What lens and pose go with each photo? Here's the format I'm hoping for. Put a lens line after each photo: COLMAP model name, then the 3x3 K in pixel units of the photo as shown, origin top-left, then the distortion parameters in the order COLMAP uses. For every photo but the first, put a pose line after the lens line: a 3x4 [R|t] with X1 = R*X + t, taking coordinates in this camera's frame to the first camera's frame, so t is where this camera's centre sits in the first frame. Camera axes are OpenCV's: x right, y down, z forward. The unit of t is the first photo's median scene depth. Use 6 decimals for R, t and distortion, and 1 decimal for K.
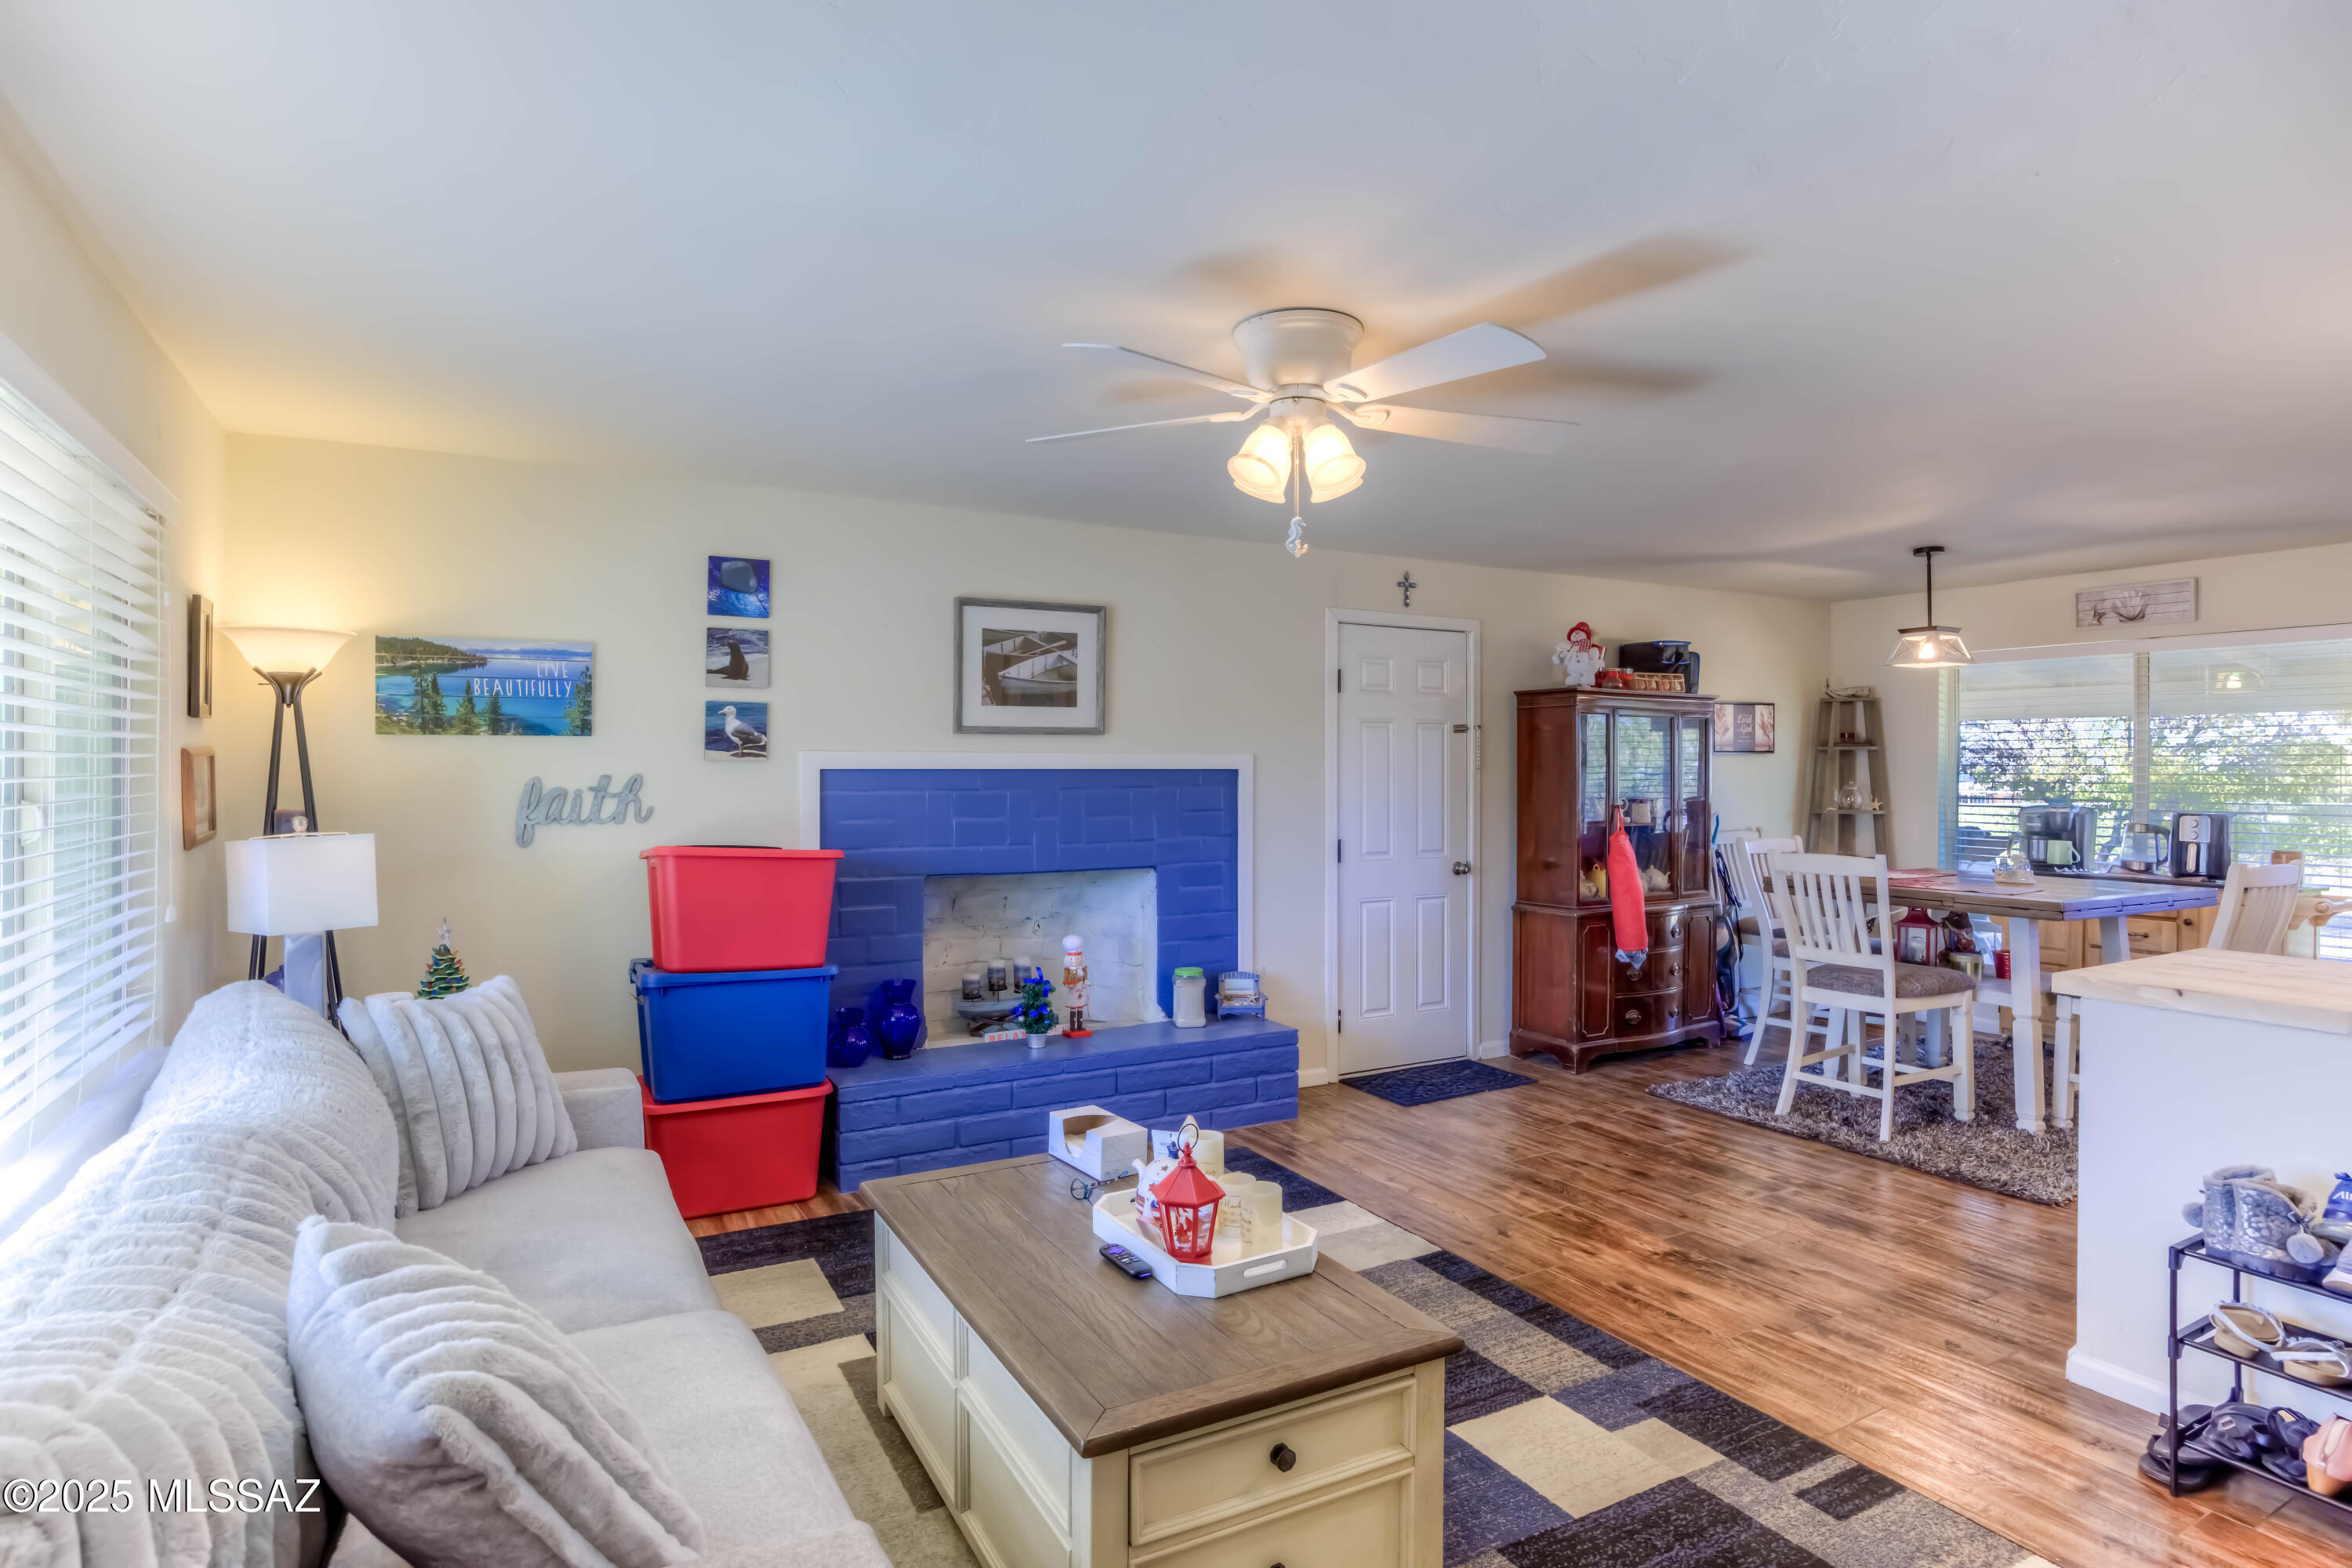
lens RADIAL K [[1190.7, 0, 1178.0], [0, 1190.7, 769.4], [0, 0, 1]] dist [-0.028628, 0.000110]
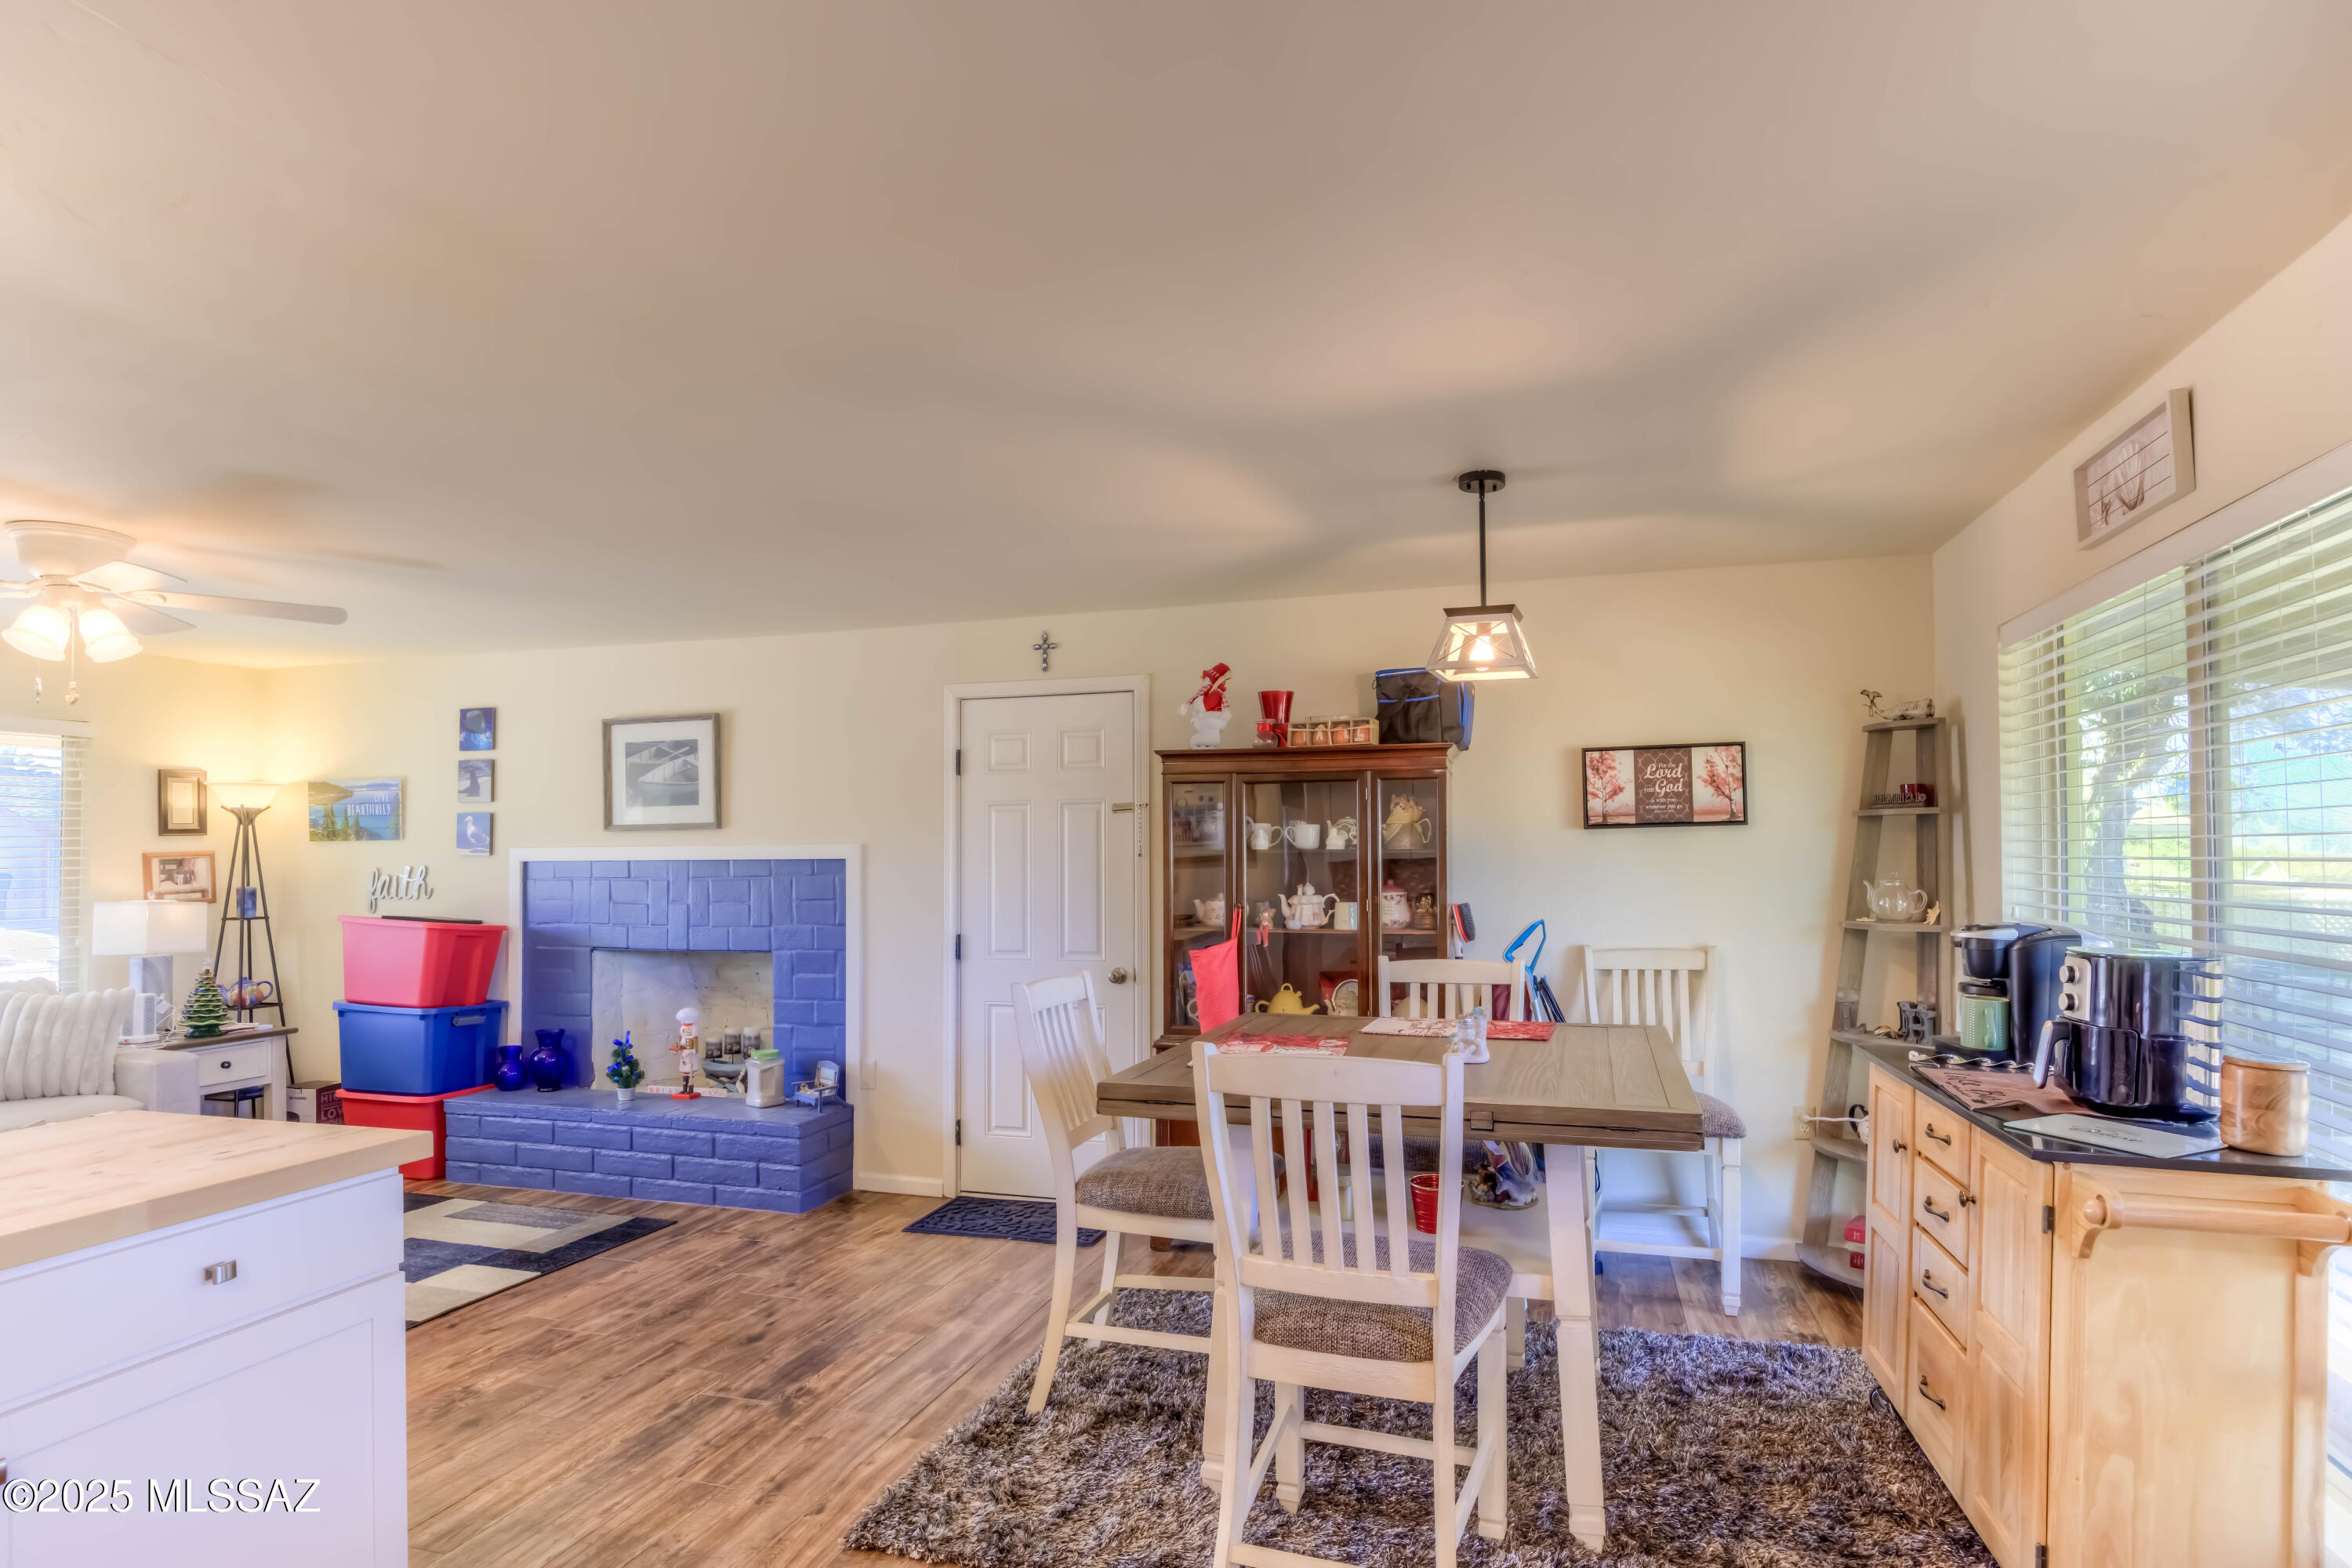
lens RADIAL K [[1230.2, 0, 1205.4], [0, 1230.2, 829.2], [0, 0, 1]] dist [-0.015864, 0.000833]
pose [[0.708179, -0.019990, -0.705750, 1.126112], [0.008908, 0.999773, -0.019380, -0.002686], [0.705977, 0.007438, 0.708196, 0.545726]]
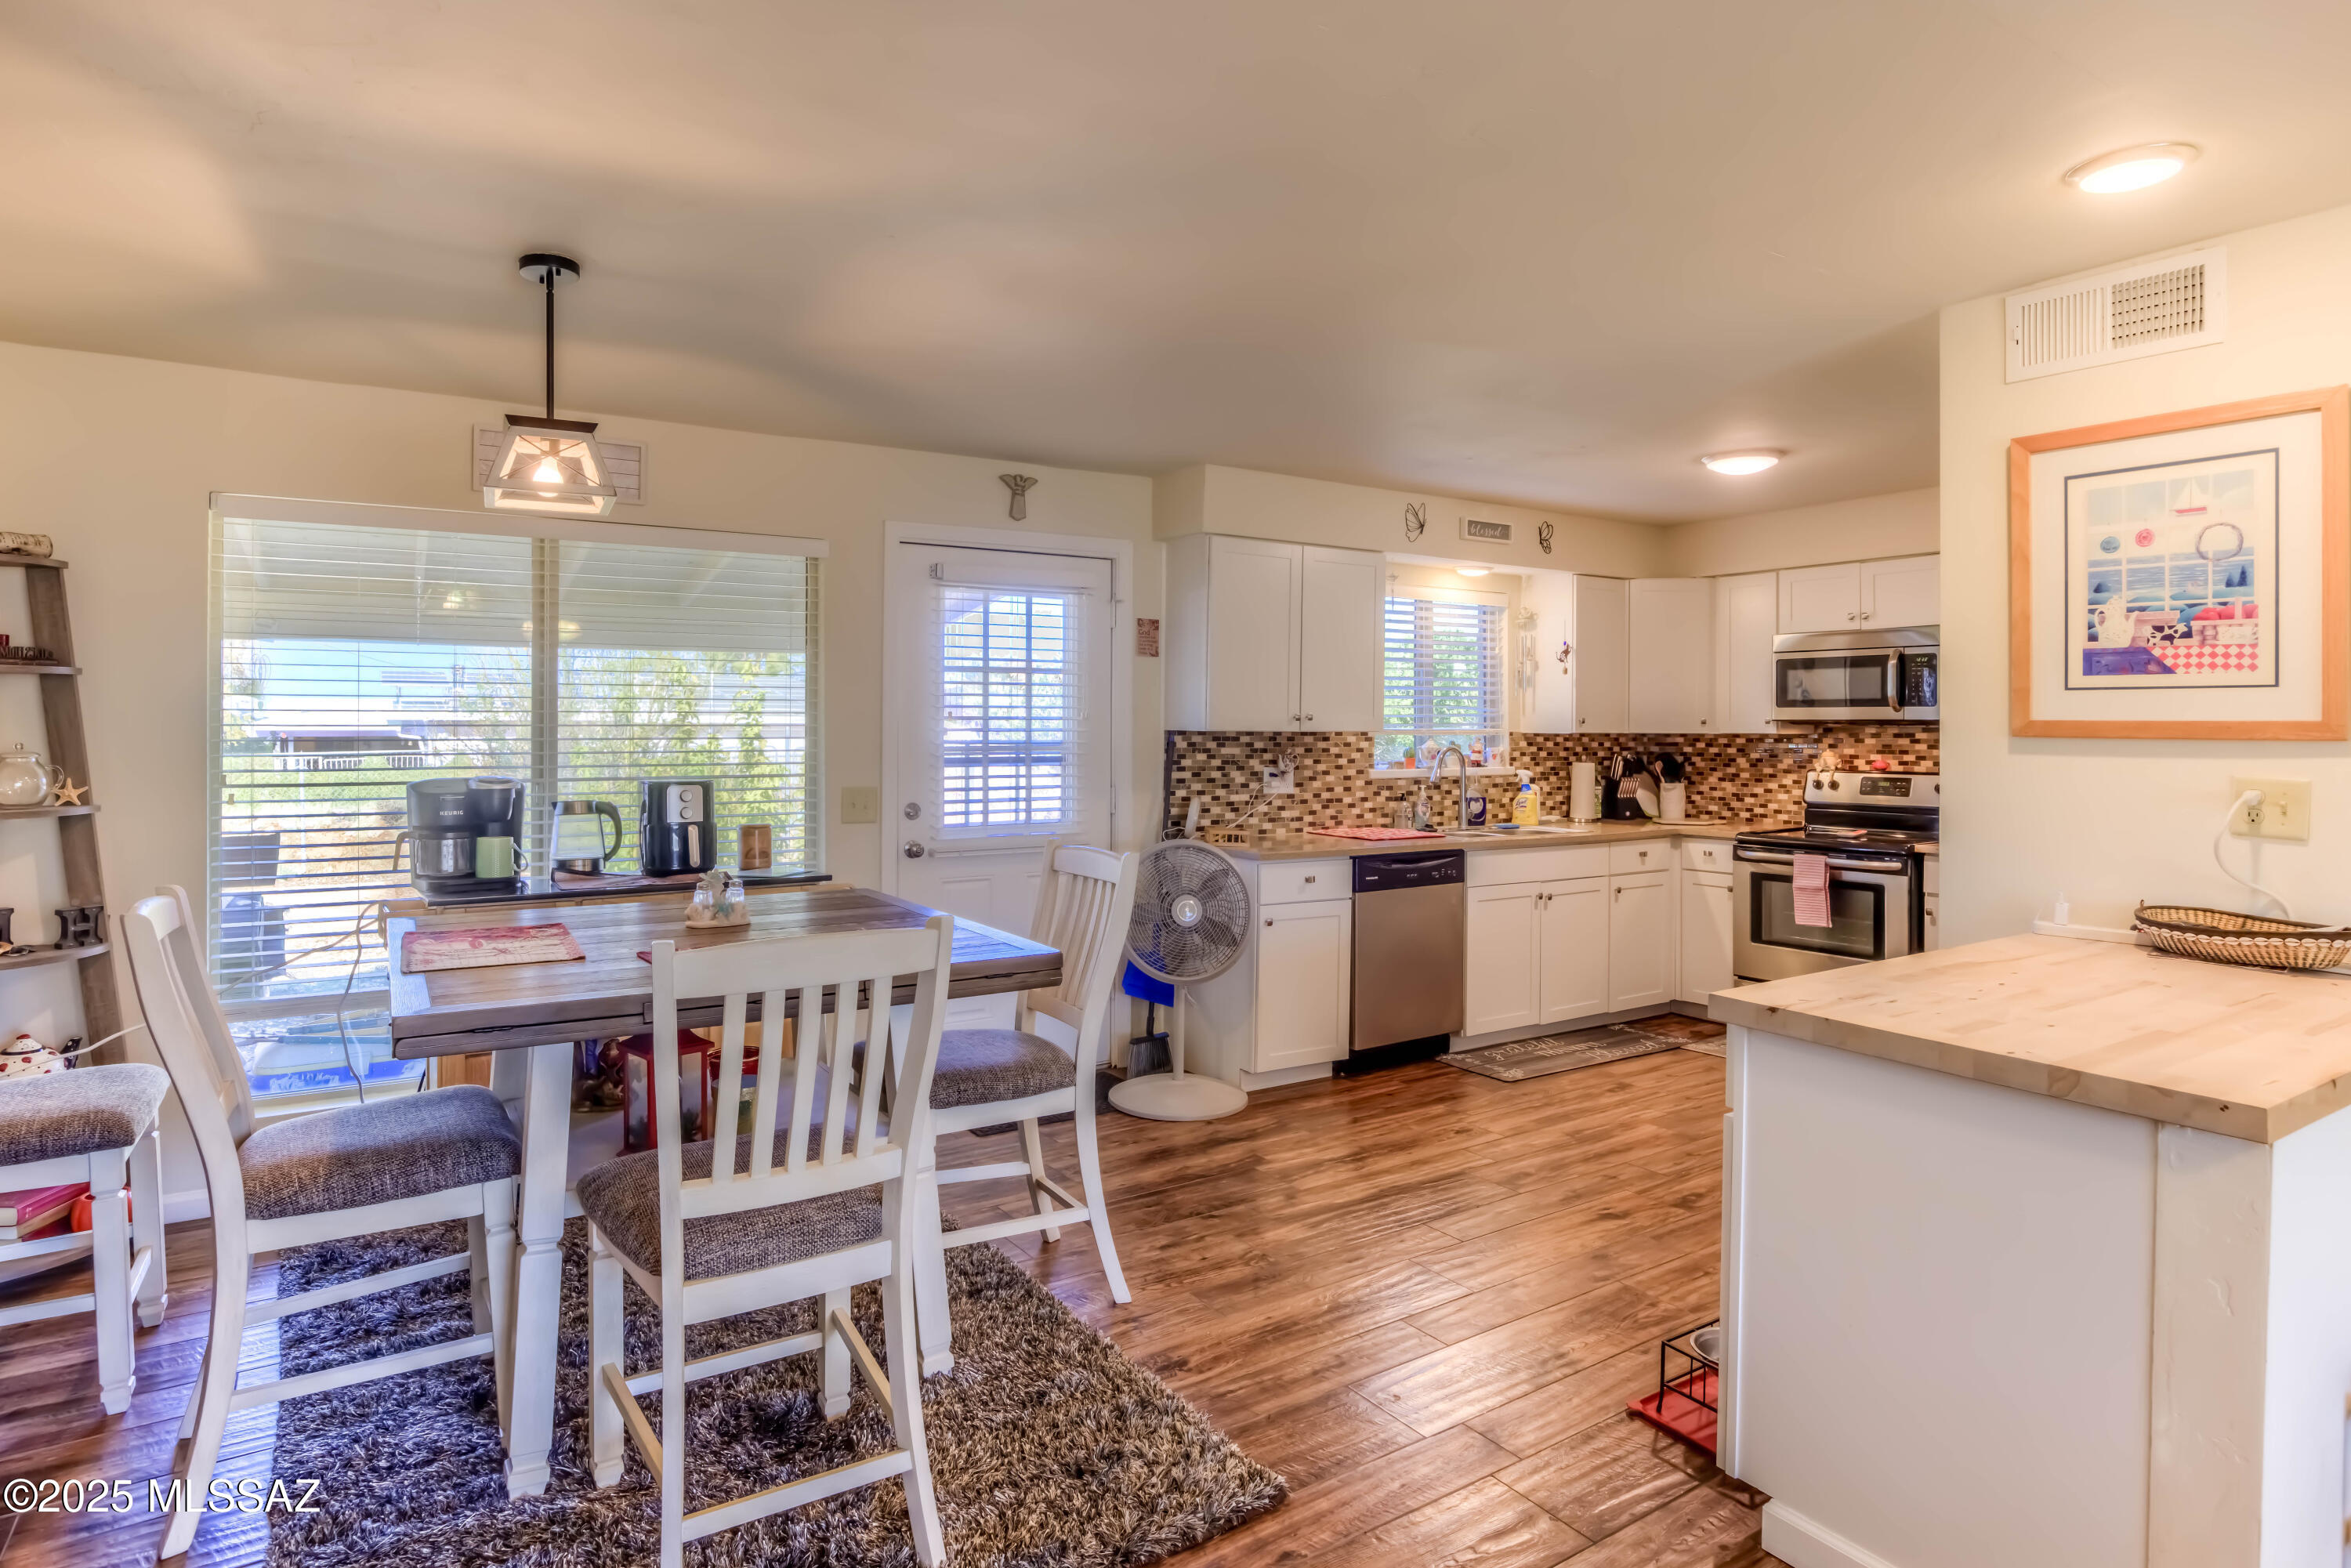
lens RADIAL K [[1306.9, 0, 1121.2], [0, 1306.9, 714.5], [0, 0, 1]] dist [-0.028102, 0.000317]
pose [[-0.048482, 0.004843, 0.998812, 0.116886], [-0.005389, 0.999972, -0.005110, -0.000963], [-0.998810, -0.005630, -0.048455, 0.910025]]
